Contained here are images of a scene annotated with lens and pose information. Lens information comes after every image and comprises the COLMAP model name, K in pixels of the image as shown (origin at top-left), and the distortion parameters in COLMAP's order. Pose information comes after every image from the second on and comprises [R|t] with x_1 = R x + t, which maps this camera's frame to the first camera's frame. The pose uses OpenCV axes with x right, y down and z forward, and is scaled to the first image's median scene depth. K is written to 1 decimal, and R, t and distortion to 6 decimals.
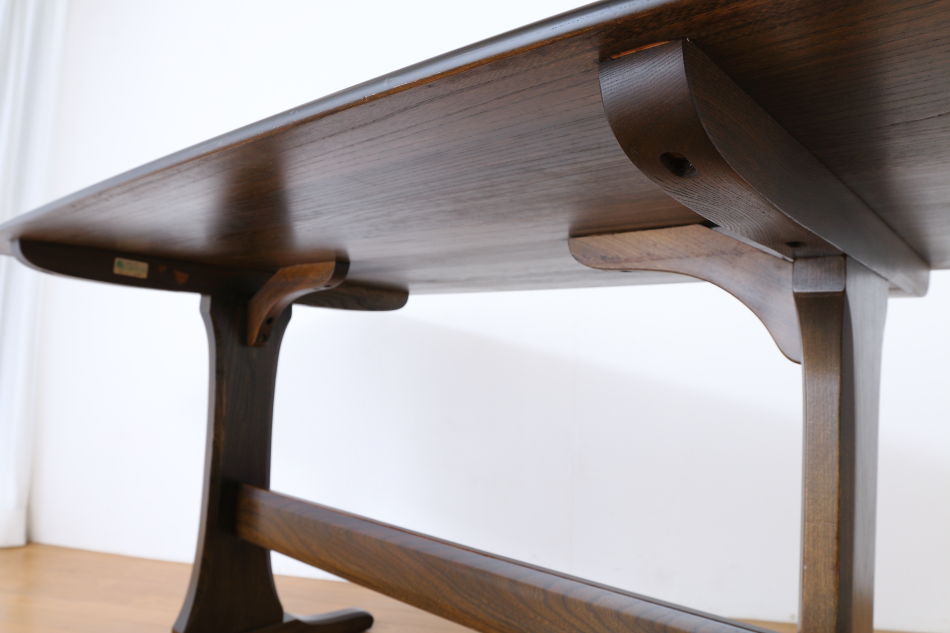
lens RADIAL K [[673.6, 0, 473.7], [0, 673.6, 324.9], [0, 0, 1]] dist [-0.077917, 0.047446]
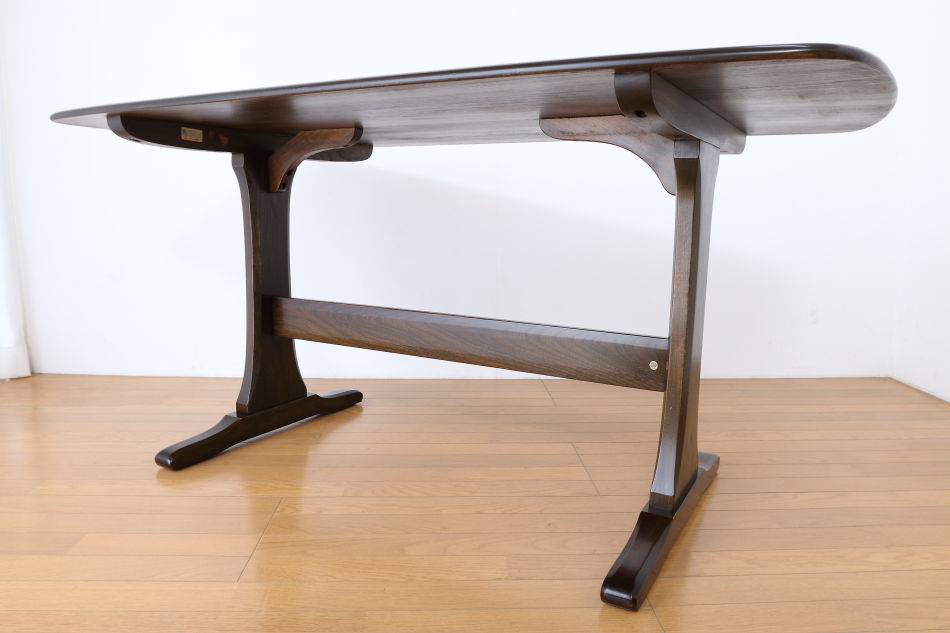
lens RADIAL K [[673.6, 0, 474.5], [0, 673.6, 318.6], [0, 0, 1]] dist [-0.077917, 0.047446]
pose [[0.977693, -0.062175, 0.200626, -0.310495], [0.014914, 0.973322, 0.228958, -0.028537], [-0.209510, -0.220858, 0.952537, -0.512409]]
